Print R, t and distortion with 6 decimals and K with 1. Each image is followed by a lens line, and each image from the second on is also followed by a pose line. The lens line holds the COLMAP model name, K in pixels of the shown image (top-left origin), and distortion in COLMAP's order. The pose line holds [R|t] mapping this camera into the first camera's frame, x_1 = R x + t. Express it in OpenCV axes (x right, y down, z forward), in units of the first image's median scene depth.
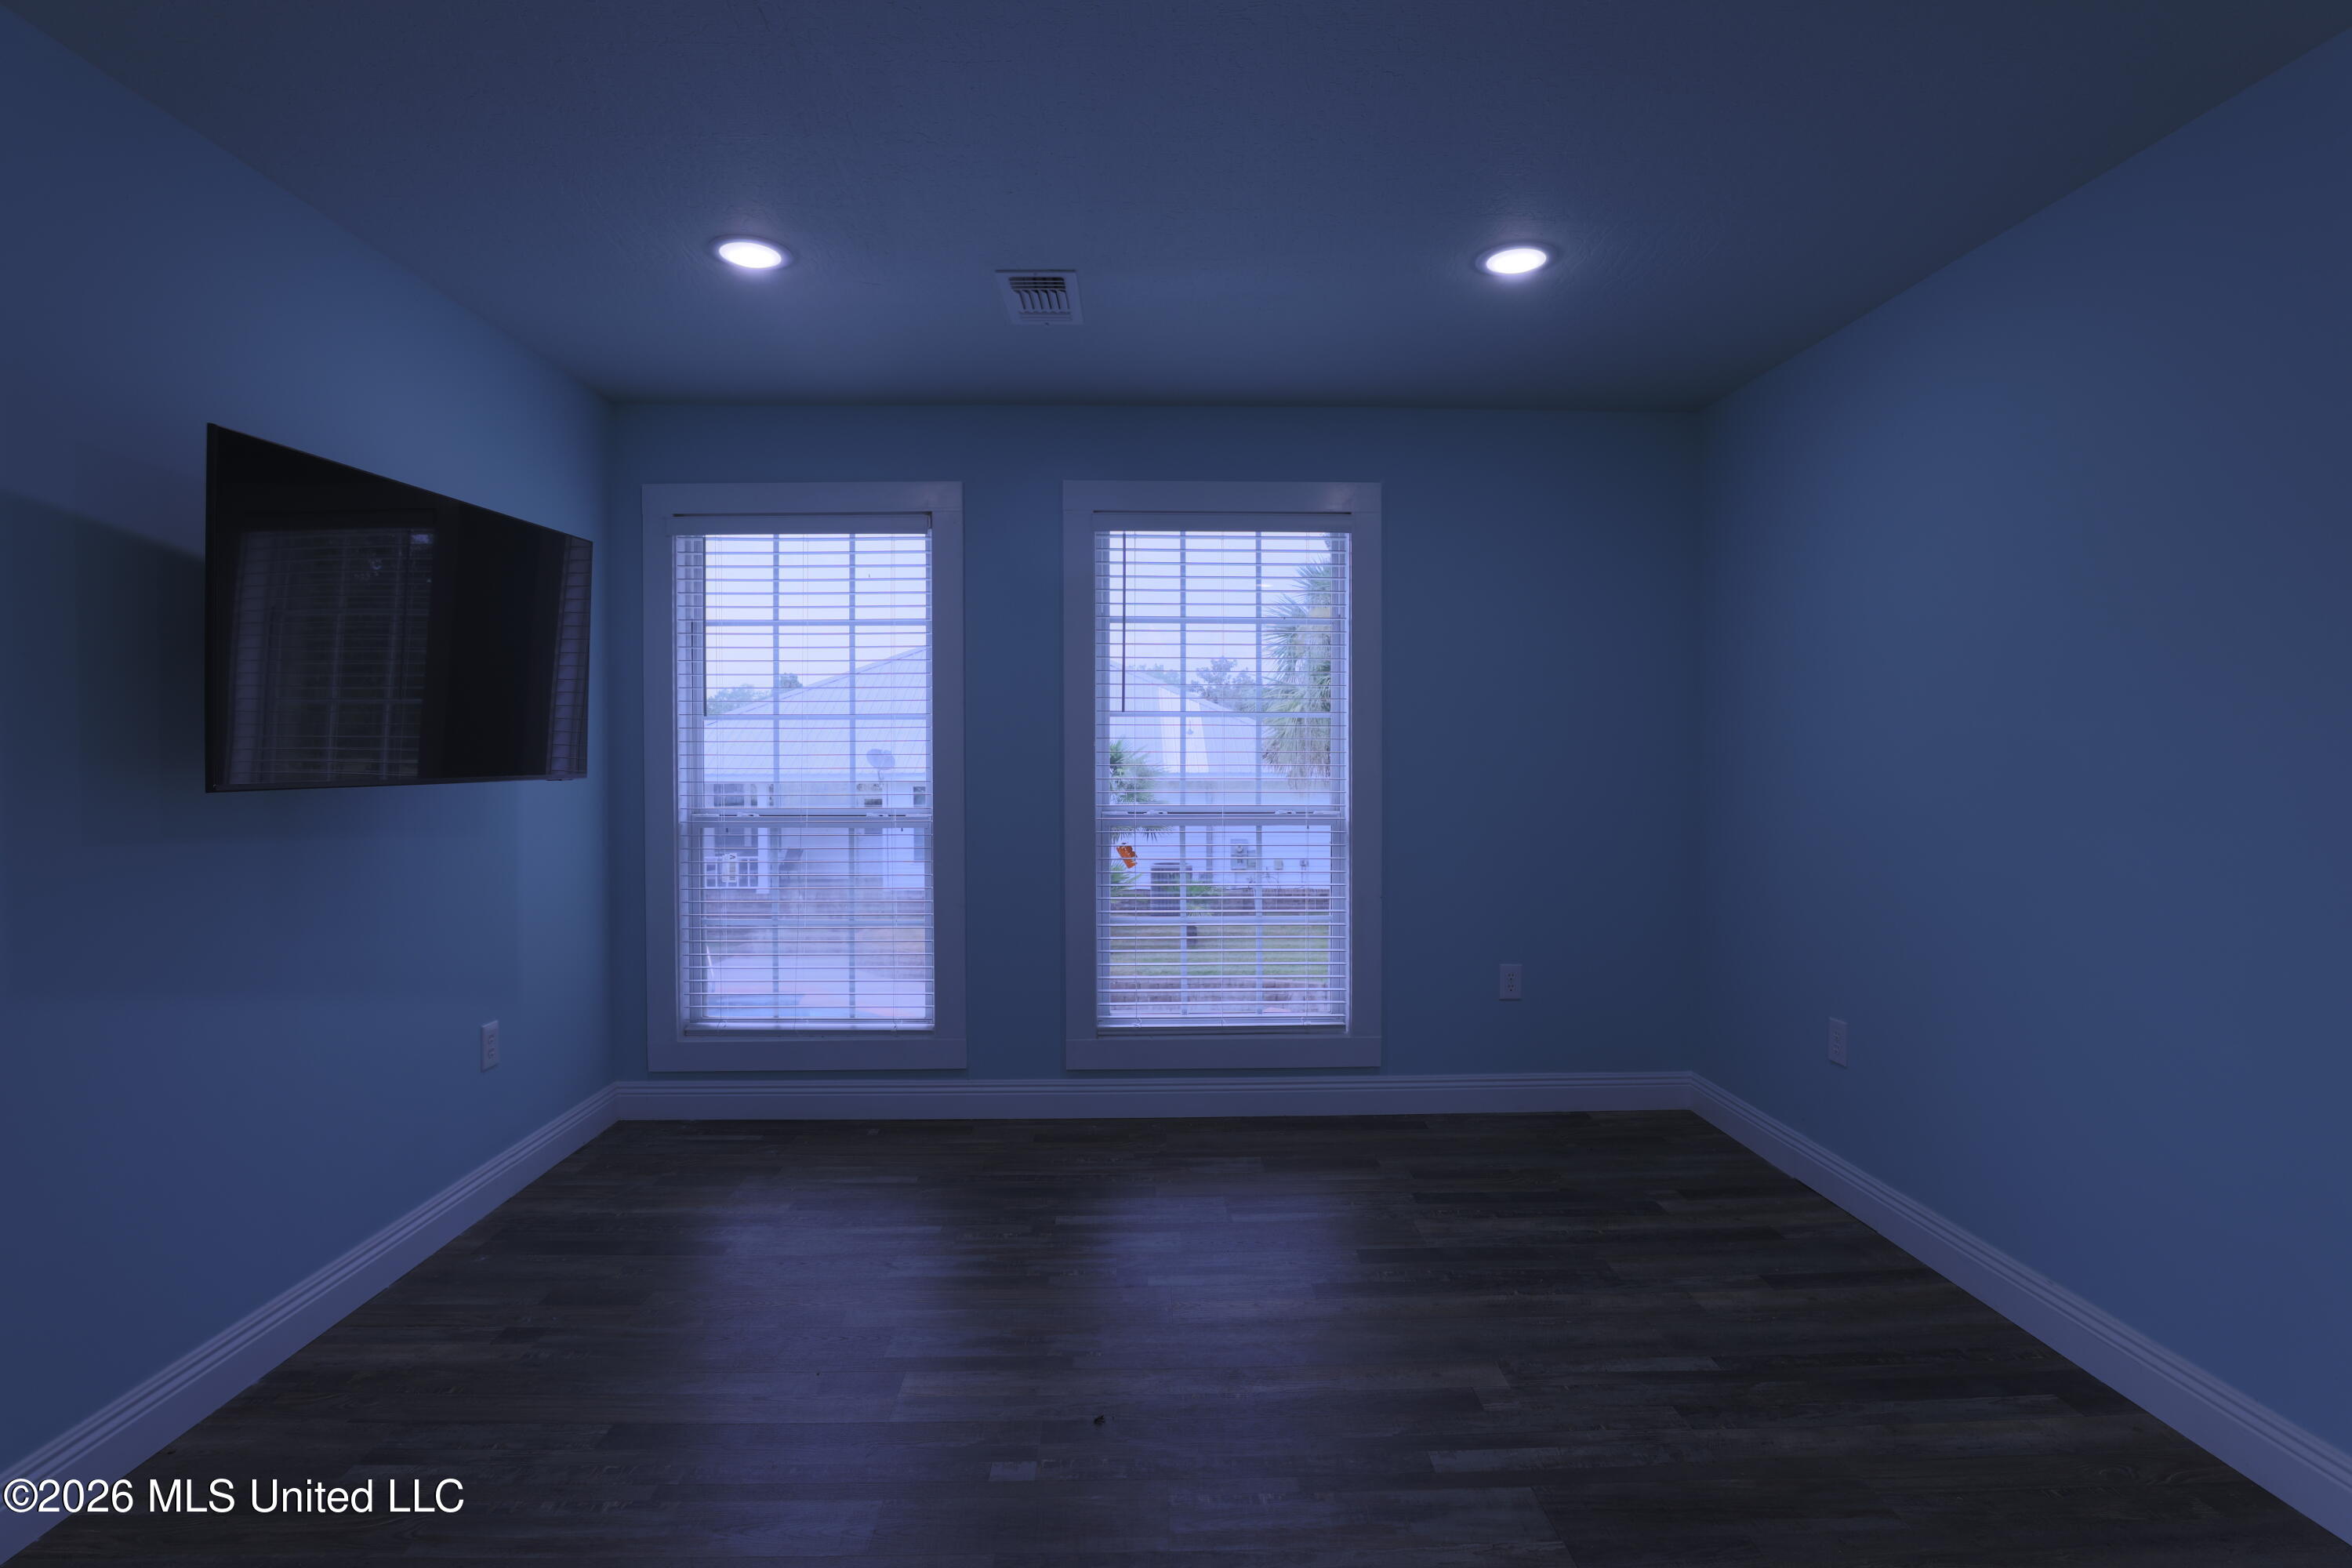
lens RADIAL K [[1140.3, 0, 1167.8], [0, 1140.3, 768.8], [0, 0, 1]] dist [-0.045403, 0.014972]
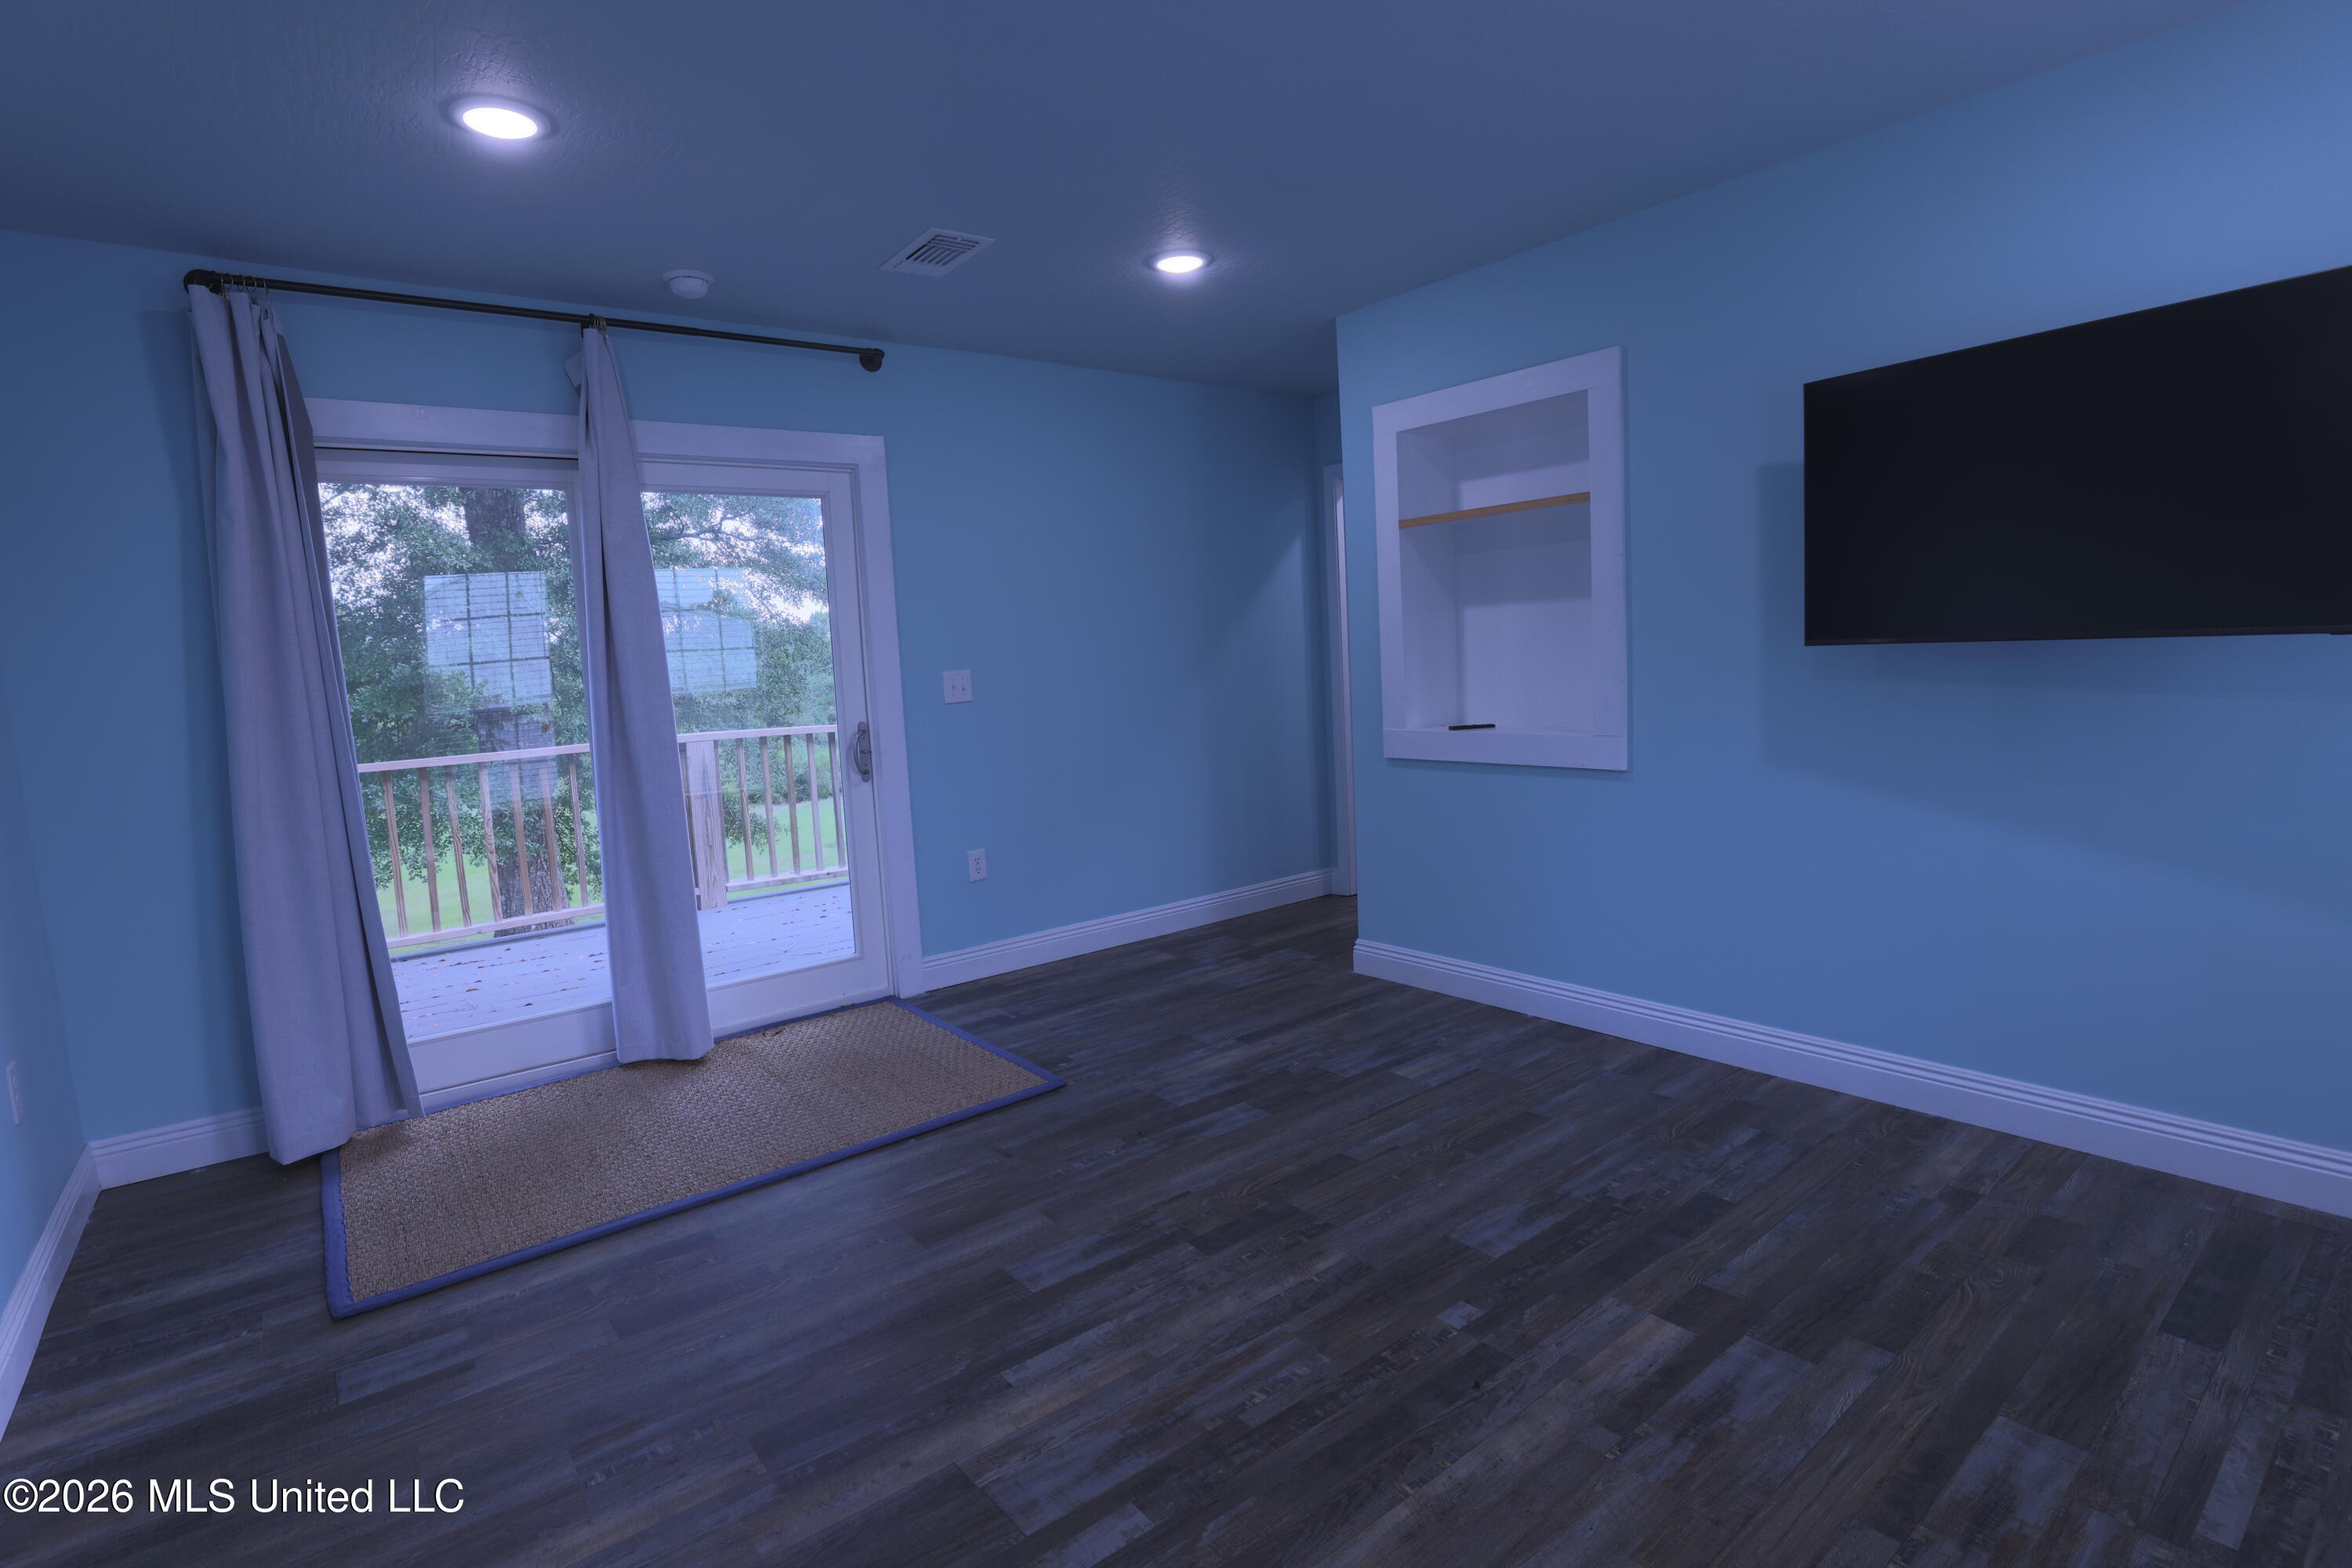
lens RADIAL K [[1140.3, 0, 1167.8], [0, 1140.3, 768.8], [0, 0, 1]] dist [-0.045403, 0.014972]
pose [[-0.801741, 0.100739, -0.589121, 0.659415], [0.037821, 0.992269, 0.118205, -0.023467], [0.596474, 0.072489, -0.799352, 1.649782]]
